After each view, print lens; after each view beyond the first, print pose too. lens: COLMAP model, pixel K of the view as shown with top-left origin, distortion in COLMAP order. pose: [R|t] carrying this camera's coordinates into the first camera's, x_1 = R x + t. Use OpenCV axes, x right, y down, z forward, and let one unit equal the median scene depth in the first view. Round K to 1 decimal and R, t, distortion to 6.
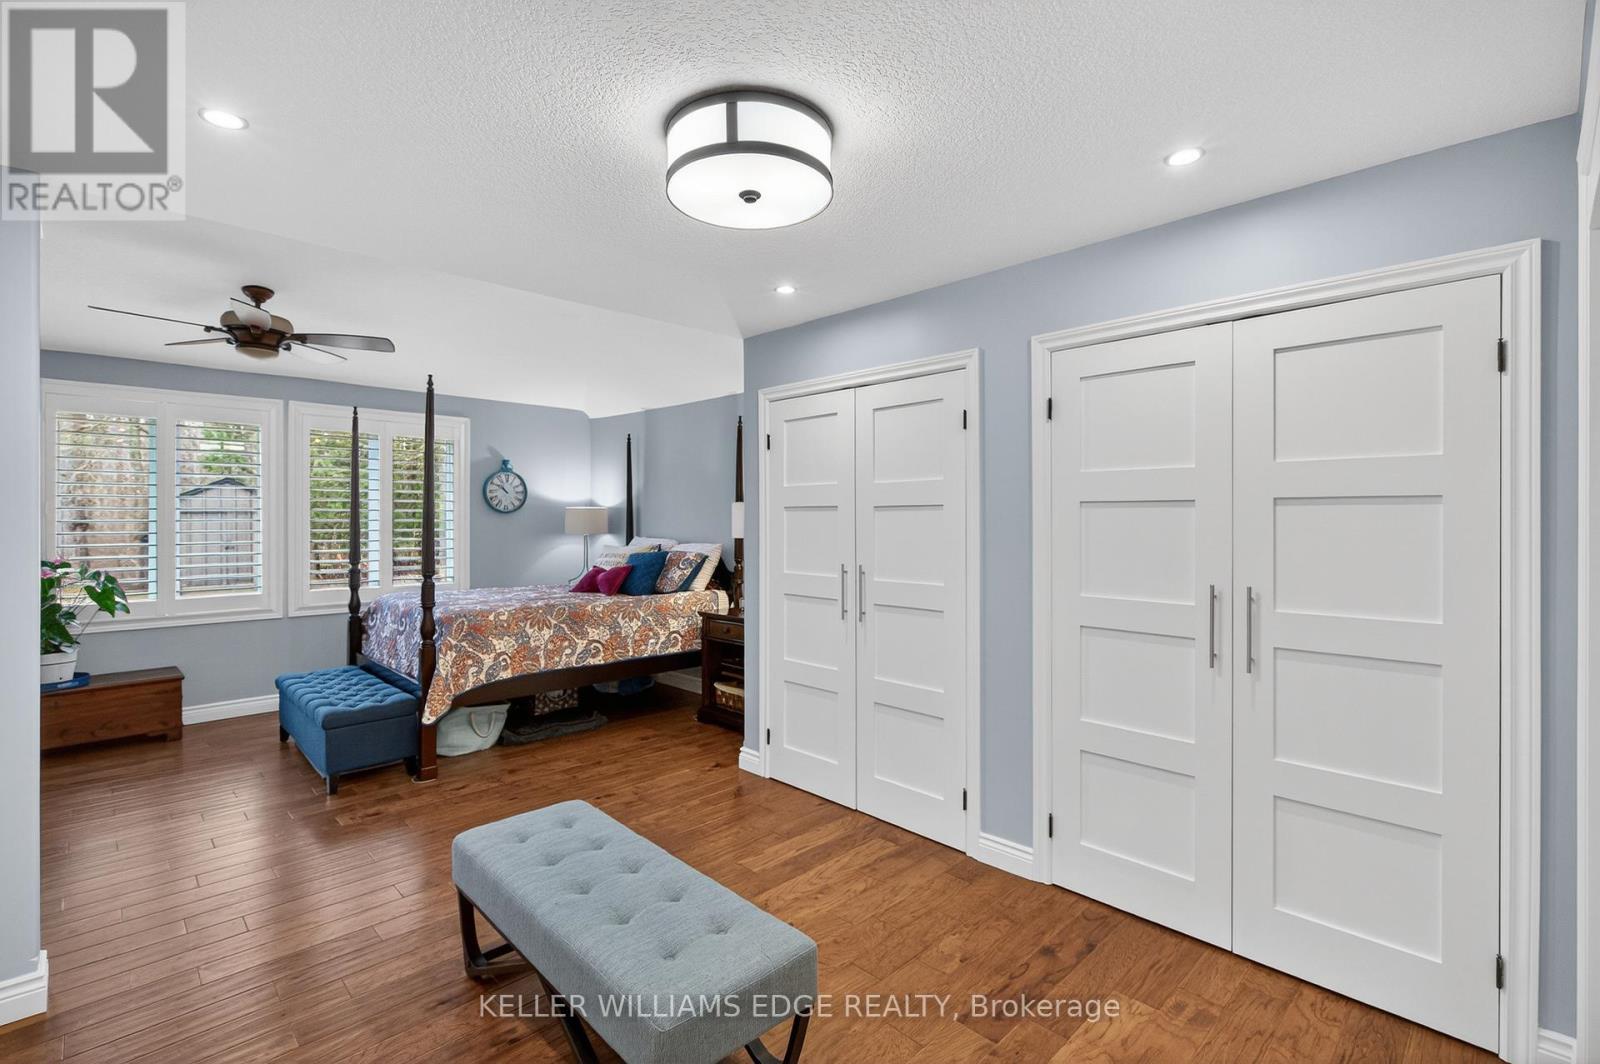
lens RADIAL K [[733.8, 0, 806.7], [0, 733.8, 522.9], [0, 0, 1]] dist [0.024635, -0.000716]
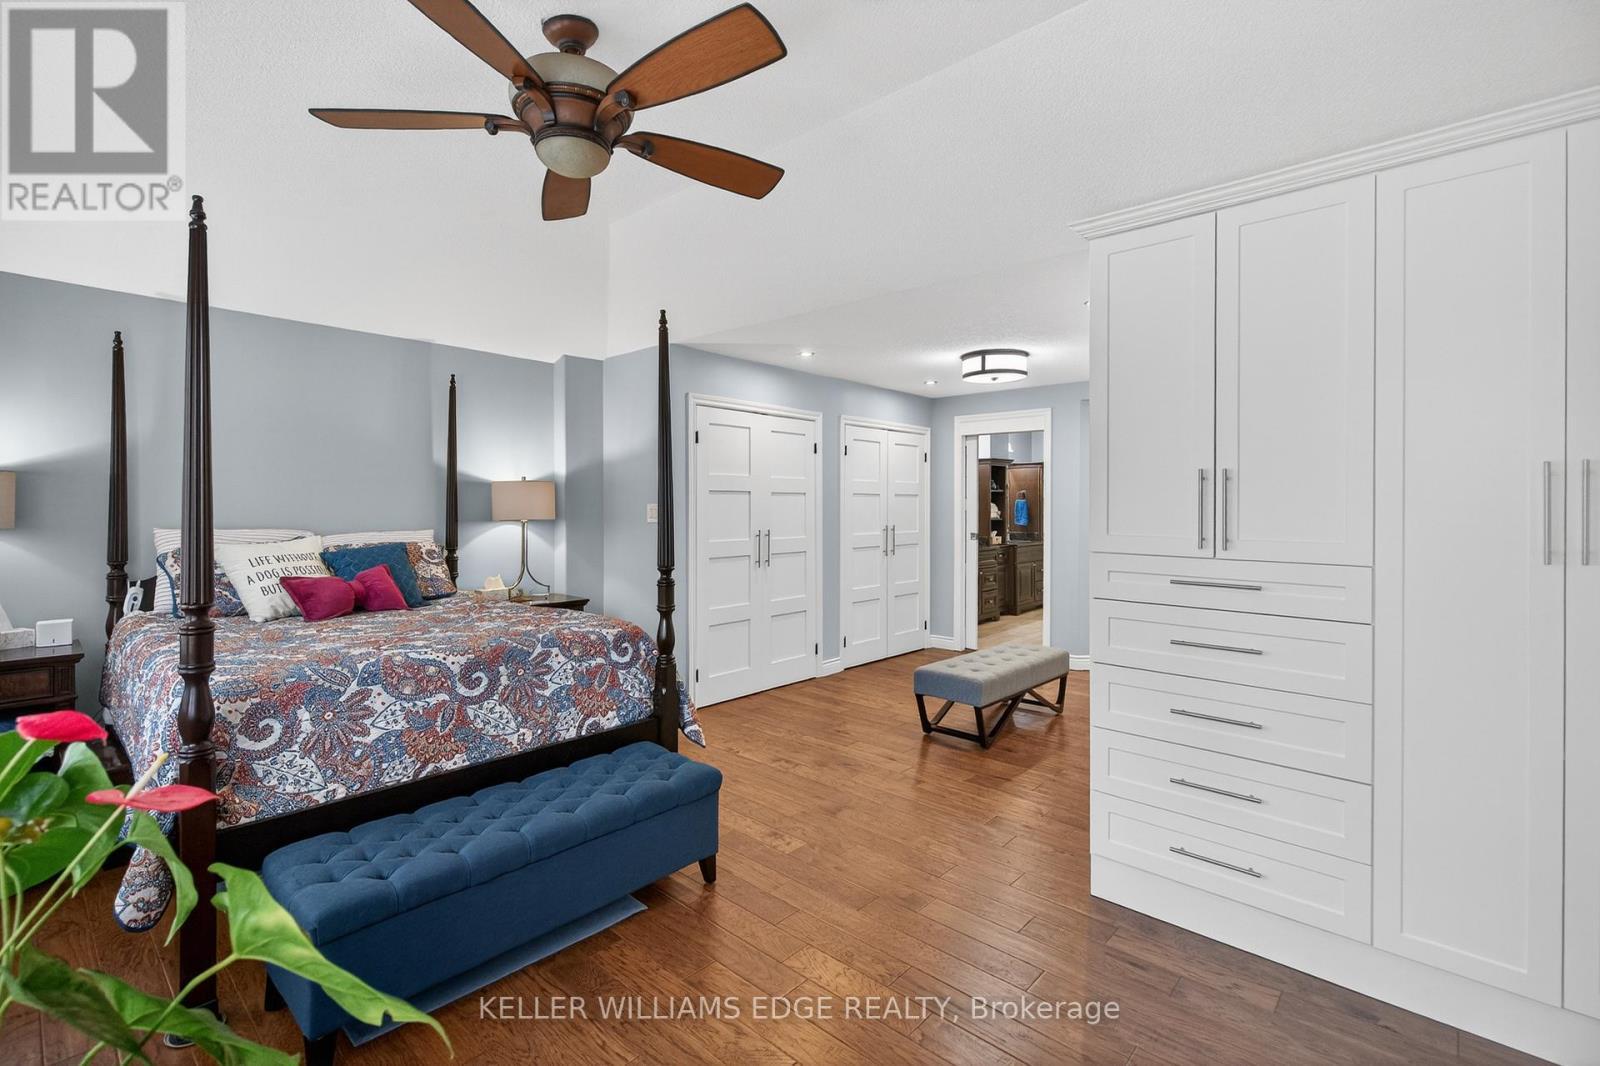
lens RADIAL K [[733.8, 0, 770.6], [0, 733.8, 500.2], [0, 0, 1]] dist [0.024635, -0.000716]
pose [[-0.044984, 0.000776, 0.998987, -1.670286], [0.000109, 1.000000, -0.000772, -0.005313], [-0.998988, 0.000074, -0.044984, 1.208243]]
